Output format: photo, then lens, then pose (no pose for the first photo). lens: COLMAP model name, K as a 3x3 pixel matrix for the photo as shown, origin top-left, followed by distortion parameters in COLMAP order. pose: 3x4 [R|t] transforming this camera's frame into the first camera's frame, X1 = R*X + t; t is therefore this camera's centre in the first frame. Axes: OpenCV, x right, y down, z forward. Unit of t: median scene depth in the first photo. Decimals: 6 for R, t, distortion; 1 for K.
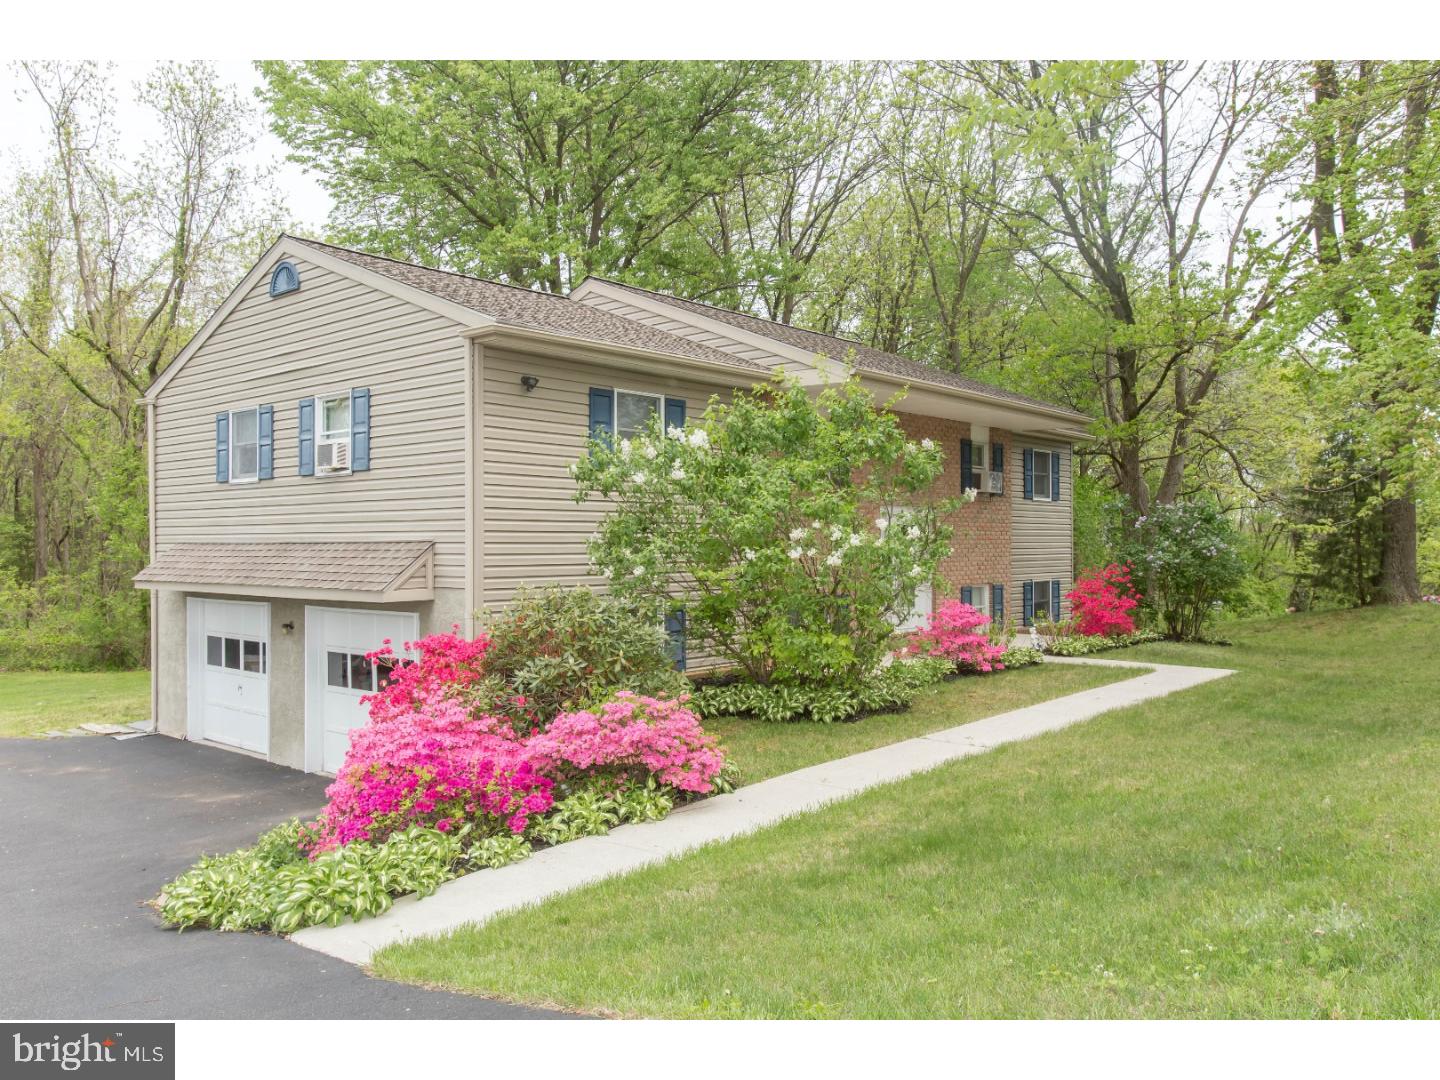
lens RADIAL K [[1097.9, 0, 720.0], [0, 1097.9, 540.0], [0, 0, 1]] dist [-0.005296, -0.004982]
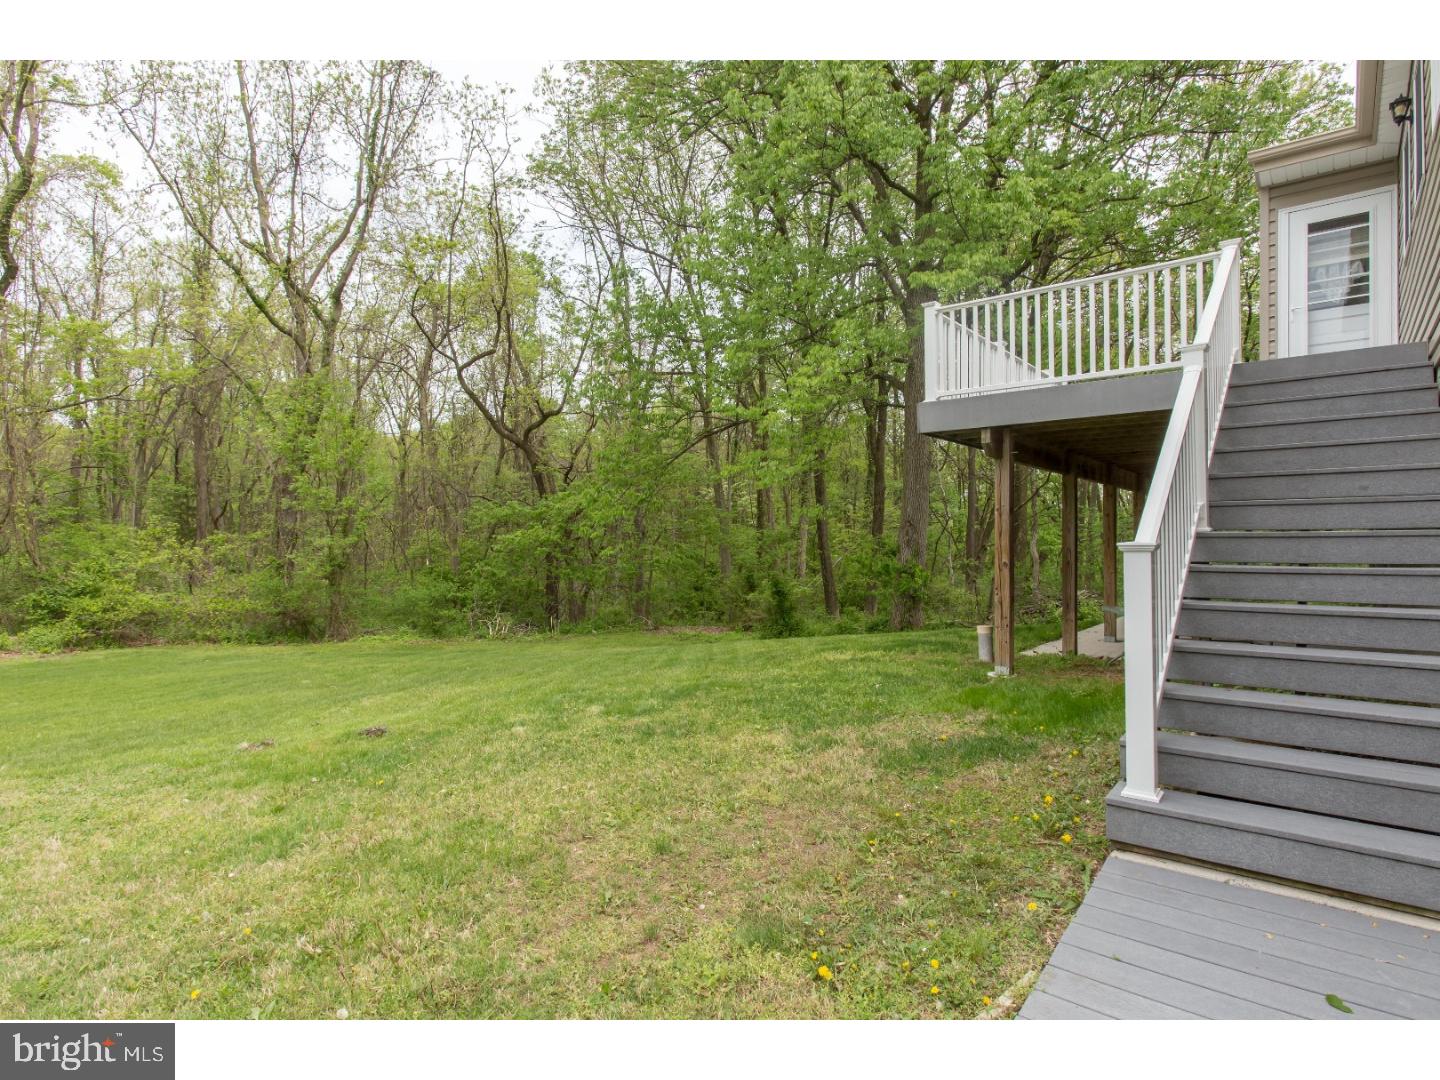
lens RADIAL K [[781.2, 0, 720.0], [0, 781.2, 540.0], [0, 0, 1]] dist [0.001712, 0.000283]
pose [[0.999325, 0.001546, 0.036692, -0.239177], [-0.001764, 0.999981, 0.005918, 0.034749], [-0.036682, -0.005979, 0.999309, 0.369933]]
